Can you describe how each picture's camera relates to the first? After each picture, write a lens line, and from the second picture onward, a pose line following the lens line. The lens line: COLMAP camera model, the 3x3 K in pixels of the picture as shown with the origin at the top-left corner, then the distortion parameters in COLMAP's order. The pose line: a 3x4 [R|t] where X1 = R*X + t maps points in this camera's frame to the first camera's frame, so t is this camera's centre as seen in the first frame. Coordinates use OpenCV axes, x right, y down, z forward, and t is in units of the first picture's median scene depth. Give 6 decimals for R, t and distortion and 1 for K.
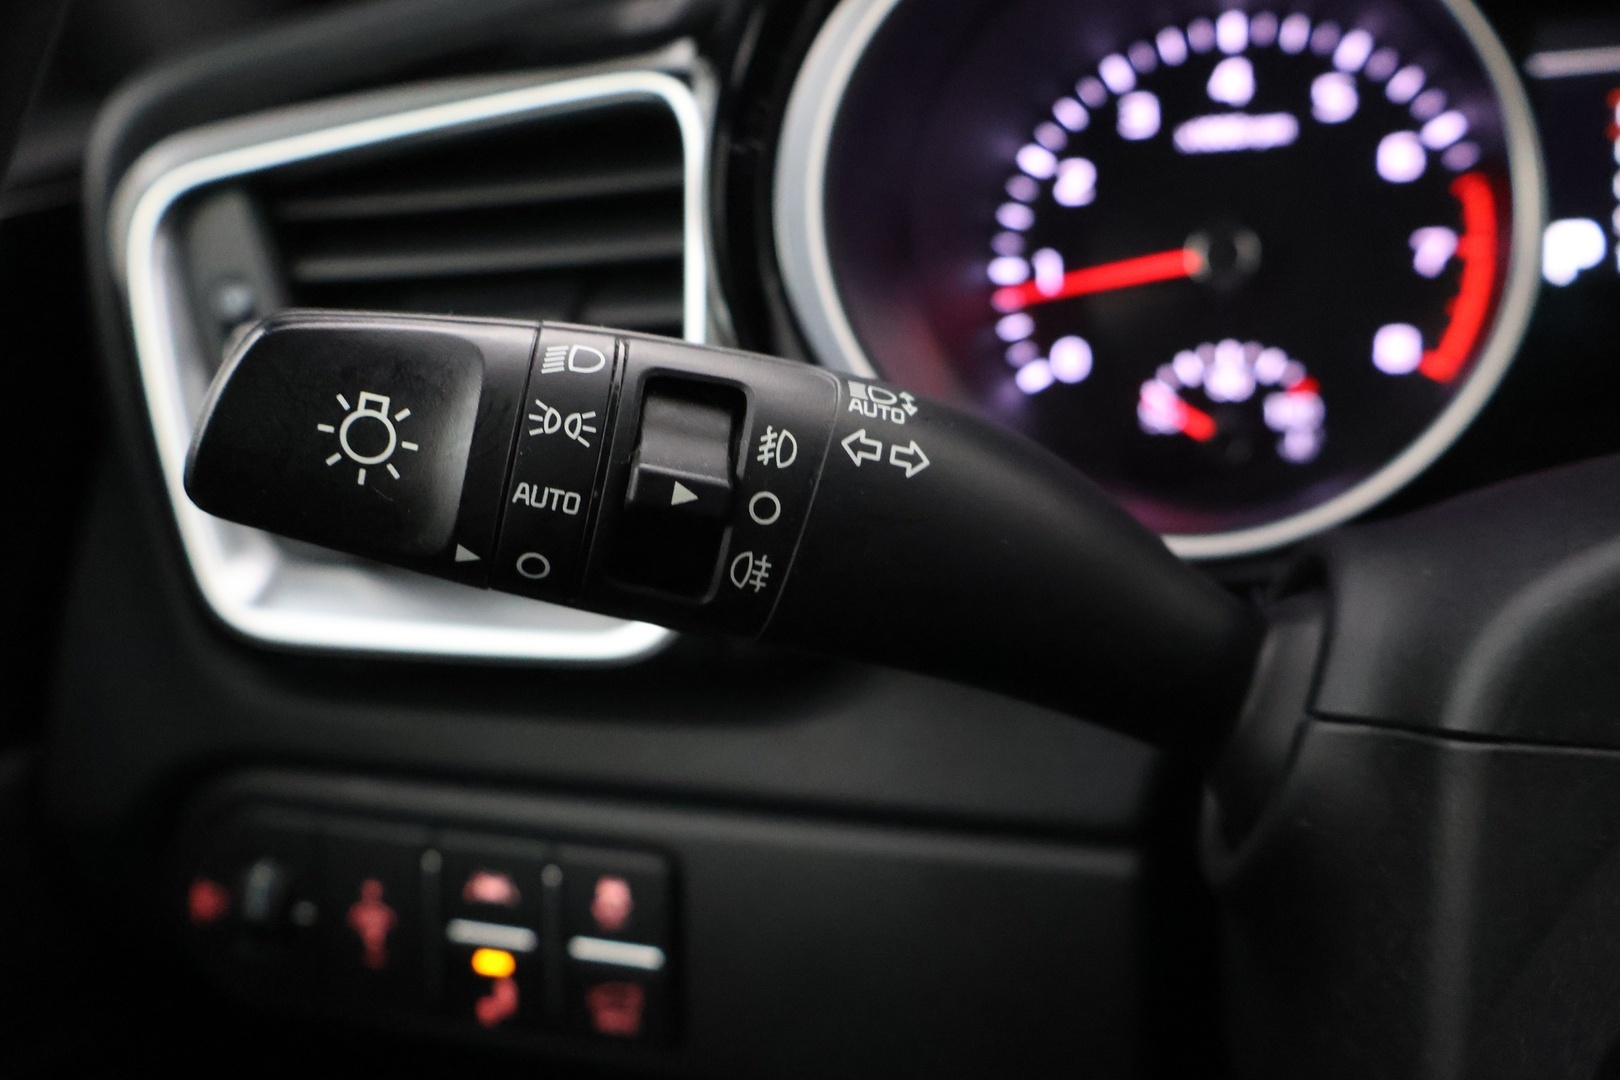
lens RADIAL K [[1404.5, 0, 803.5], [0, 1404.5, 549.1], [0, 0, 1]] dist [0.020256, -0.003031]
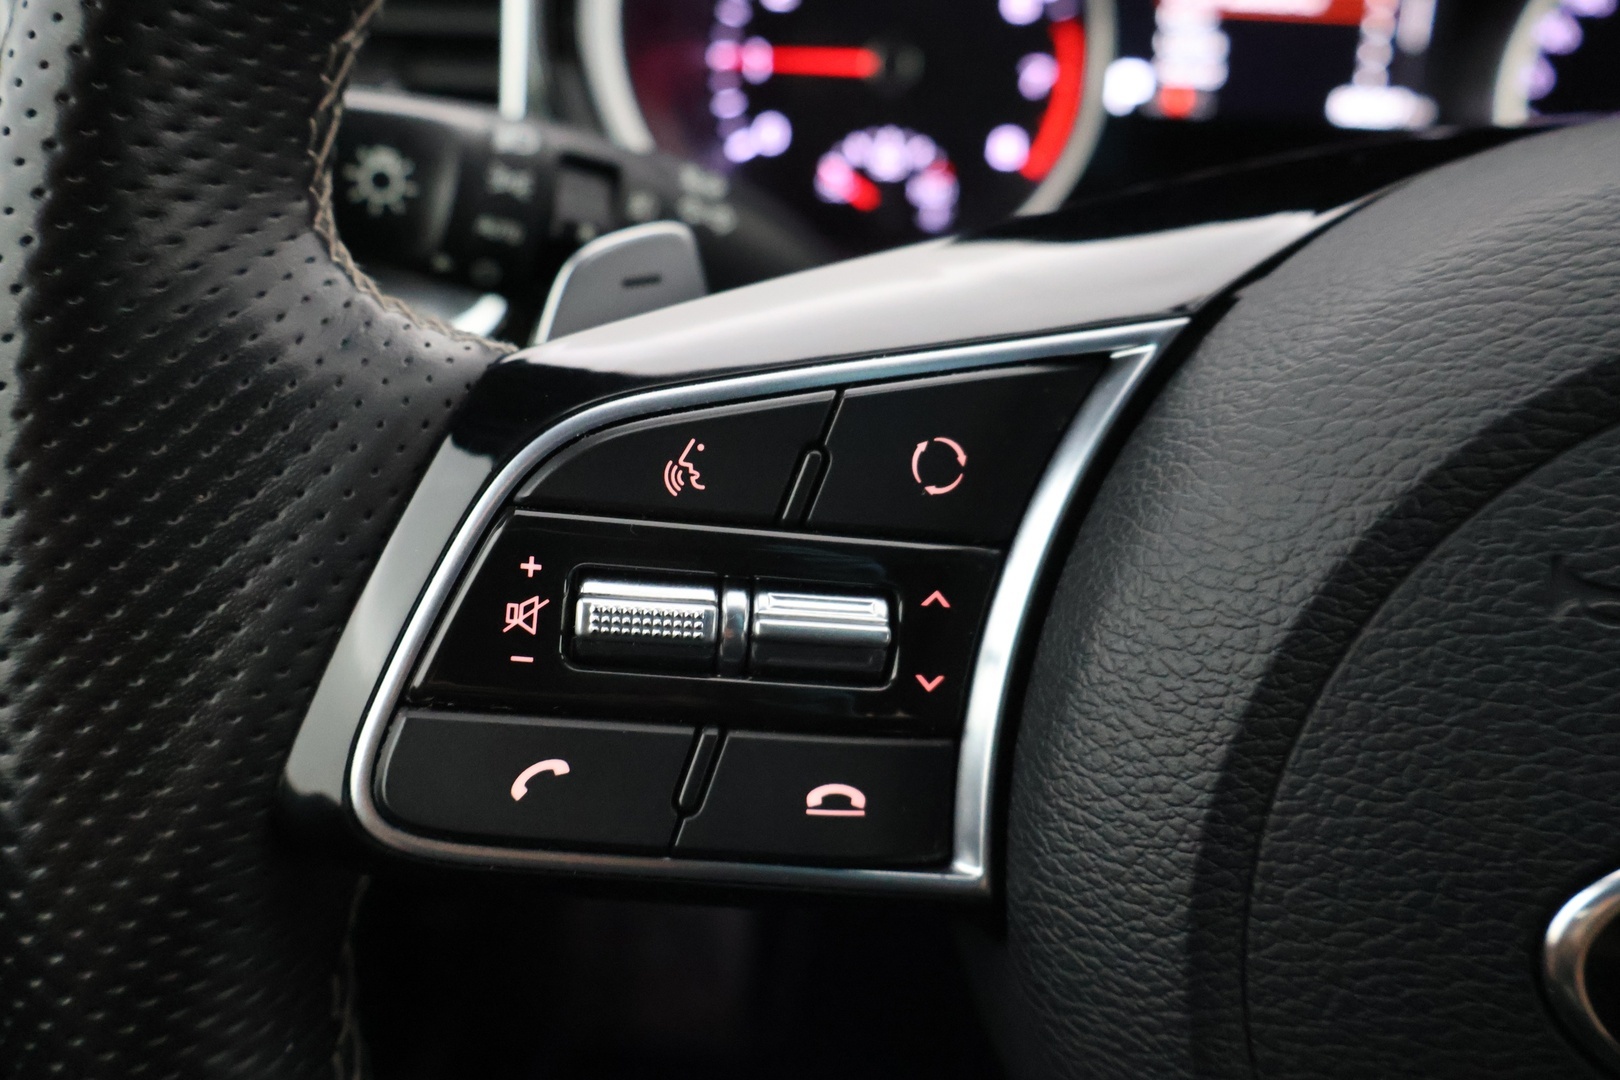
lens RADIAL K [[1404.5, 0, 810.8], [0, 1404.5, 544.8], [0, 0, 1]] dist [0.020256, -0.003031]
pose [[0.962325, 0.007192, 0.271807, -0.126723], [-0.056073, 0.983412, 0.172502, 0.008892], [-0.266058, -0.181244, 0.946765, -0.301752]]
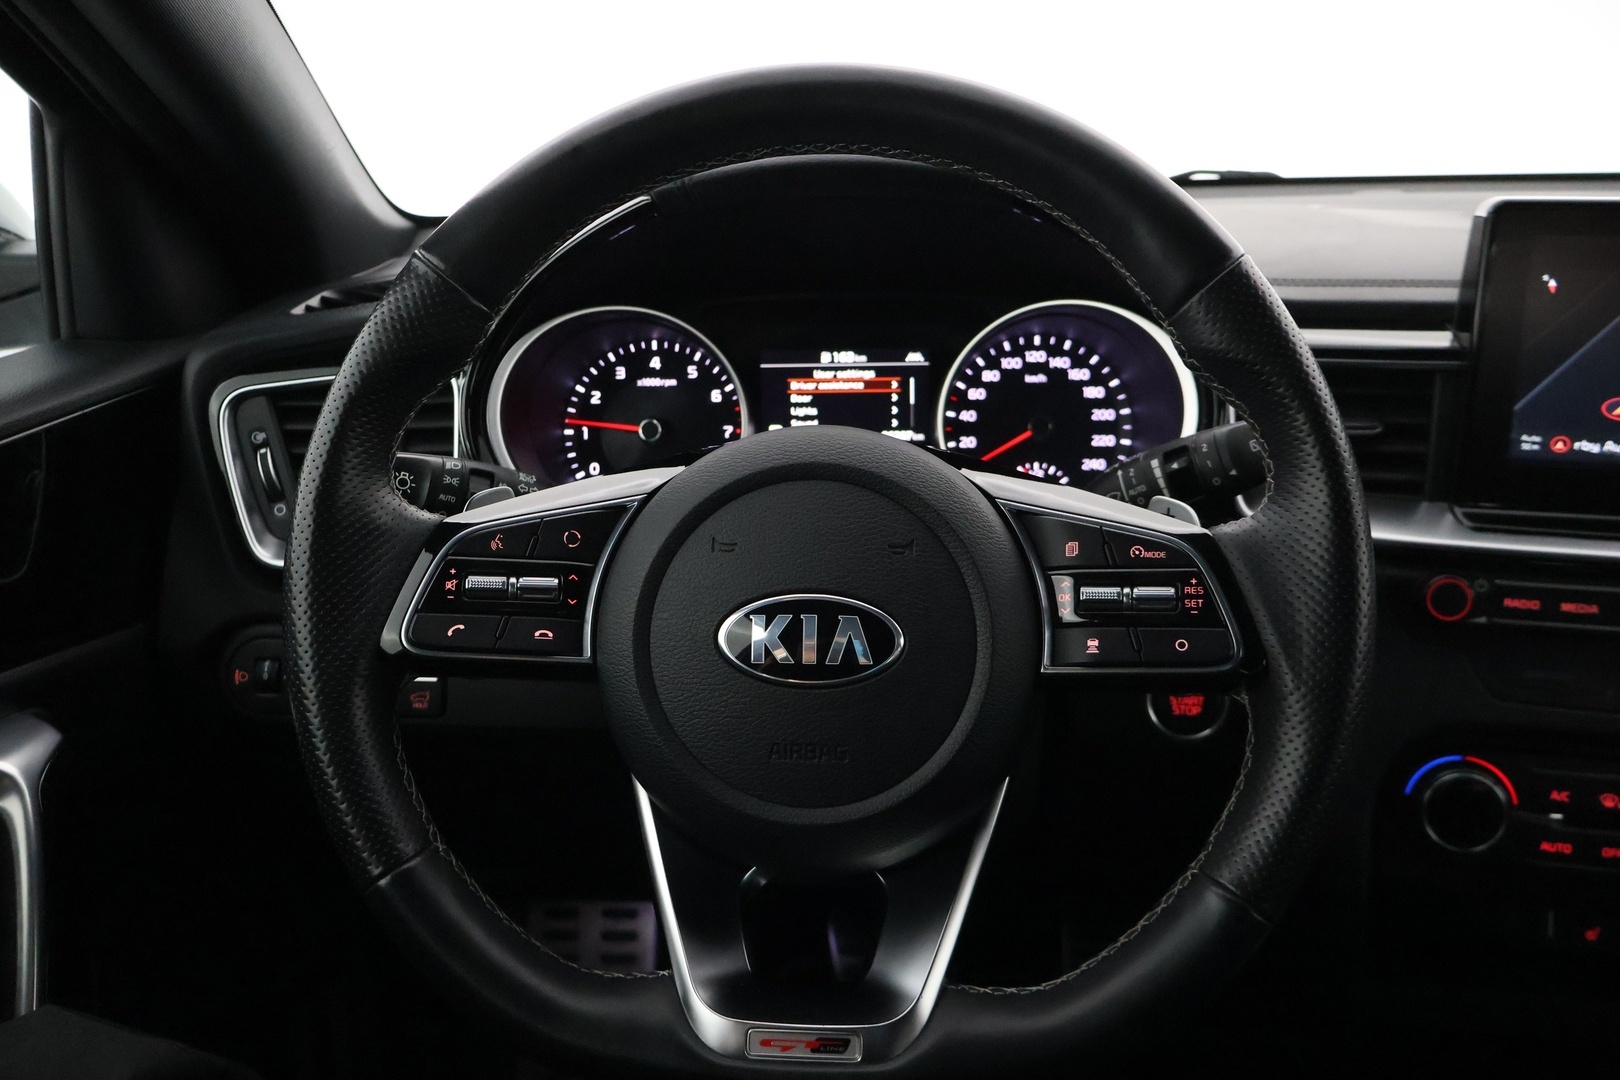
lens RADIAL K [[1404.5, 0, 799.5], [0, 1404.5, 545.8], [0, 0, 1]] dist [0.020256, -0.003031]
pose [[0.960078, 0.010050, 0.279552, -0.159661], [0.011712, 0.997034, -0.076064, 0.201661], [-0.279487, 0.076301, 0.957113, -1.520317]]
